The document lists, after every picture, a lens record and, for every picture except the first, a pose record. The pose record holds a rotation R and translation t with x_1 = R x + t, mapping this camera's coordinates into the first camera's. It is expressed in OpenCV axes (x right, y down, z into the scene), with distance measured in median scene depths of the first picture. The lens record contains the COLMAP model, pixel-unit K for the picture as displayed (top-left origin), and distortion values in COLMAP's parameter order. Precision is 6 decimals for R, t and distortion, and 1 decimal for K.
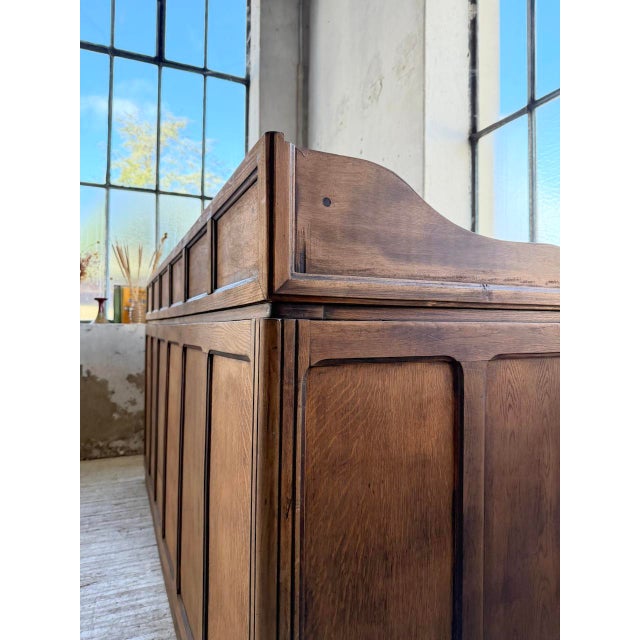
lens RADIAL K [[459.0, 0, 320.0], [0, 459.0, 320.0], [0, 0, 1]] dist [-0.002468, -0.007251]
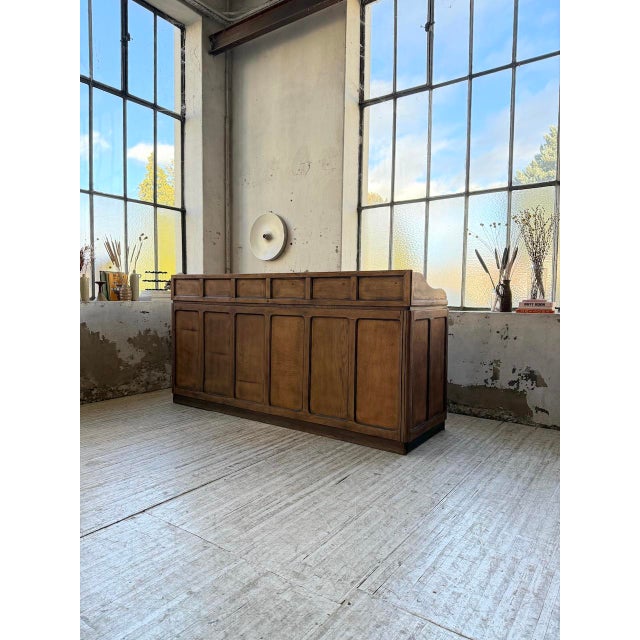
lens RADIAL K [[451.9, 0, 317.2], [0, 451.9, 319.6], [0, 0, 1]] dist [0.088066, -0.164990]
pose [[0.862688, -0.023113, 0.505208, -0.826125], [-0.015245, 0.997313, 0.071659, -0.058060], [-0.505506, -0.069521, 0.860018, -0.627736]]
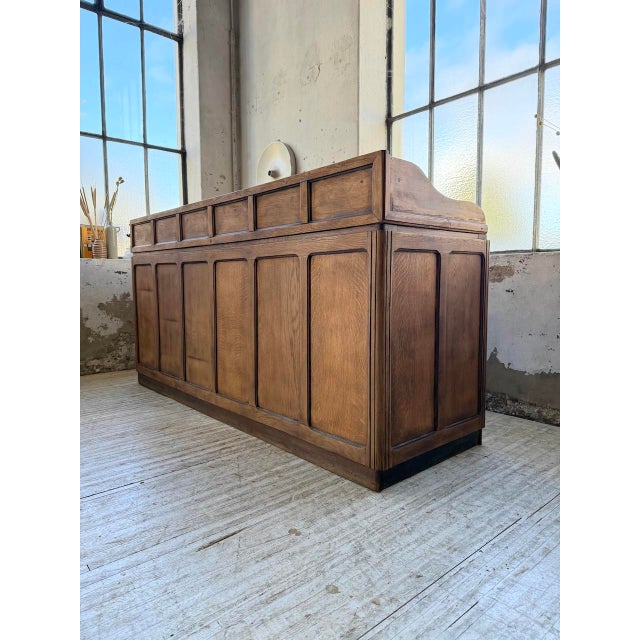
lens RADIAL K [[455.5, 0, 318.7], [0, 455.5, 318.1], [0, 0, 1]] dist [0.017499, -0.030183]
pose [[0.956036, -0.038645, 0.290691, -0.301130], [0.008044, 0.994362, 0.105736, 0.053129], [-0.293138, -0.098749, 0.950957, -0.327479]]
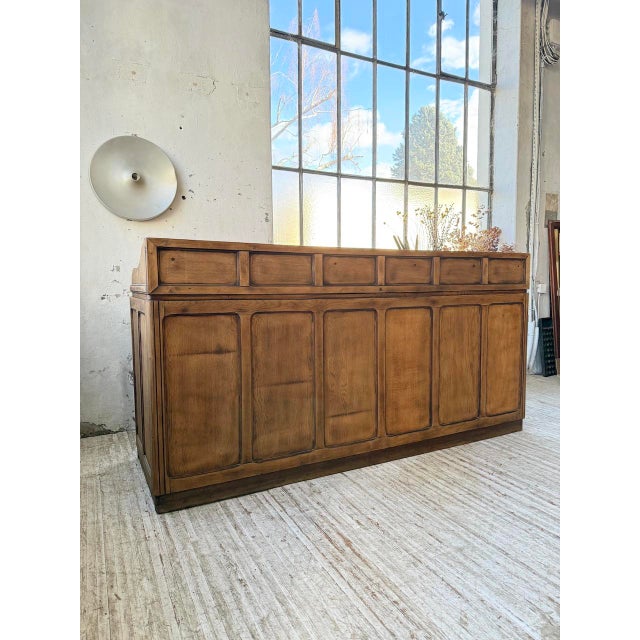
lens RADIAL K [[456.1, 0, 322.2], [0, 456.1, 319.1], [0, 0, 1]] dist [0.001830, -0.009463]
pose [[-0.064197, -0.090421, 0.993832, -1.222497], [-0.015868, 0.995853, 0.089580, -0.032719], [-0.997811, -0.010020, -0.065366, 0.892069]]
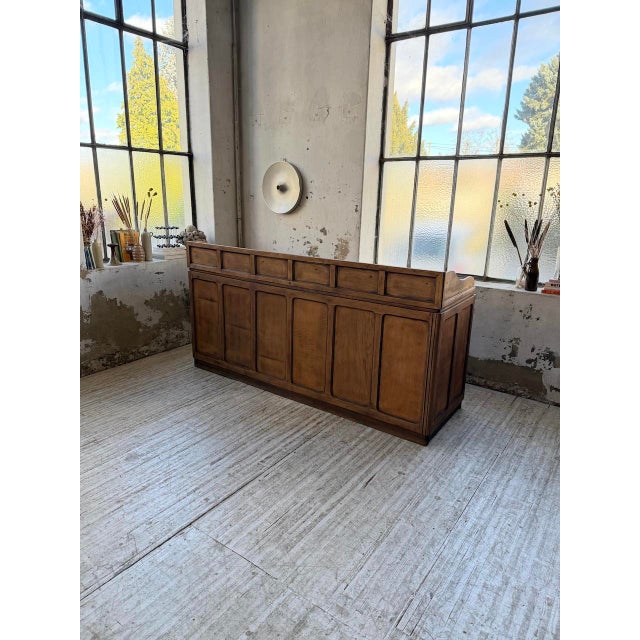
lens RADIAL K [[452.0, 0, 314.5], [0, 452.0, 317.0], [0, 0, 1]] dist [0.066197, -0.103382]
pose [[0.864897, -0.123520, 0.486513, -0.864314], [-0.023047, 0.958455, 0.284312, -0.312224], [-0.501419, -0.257113, 0.826118, -0.534723]]
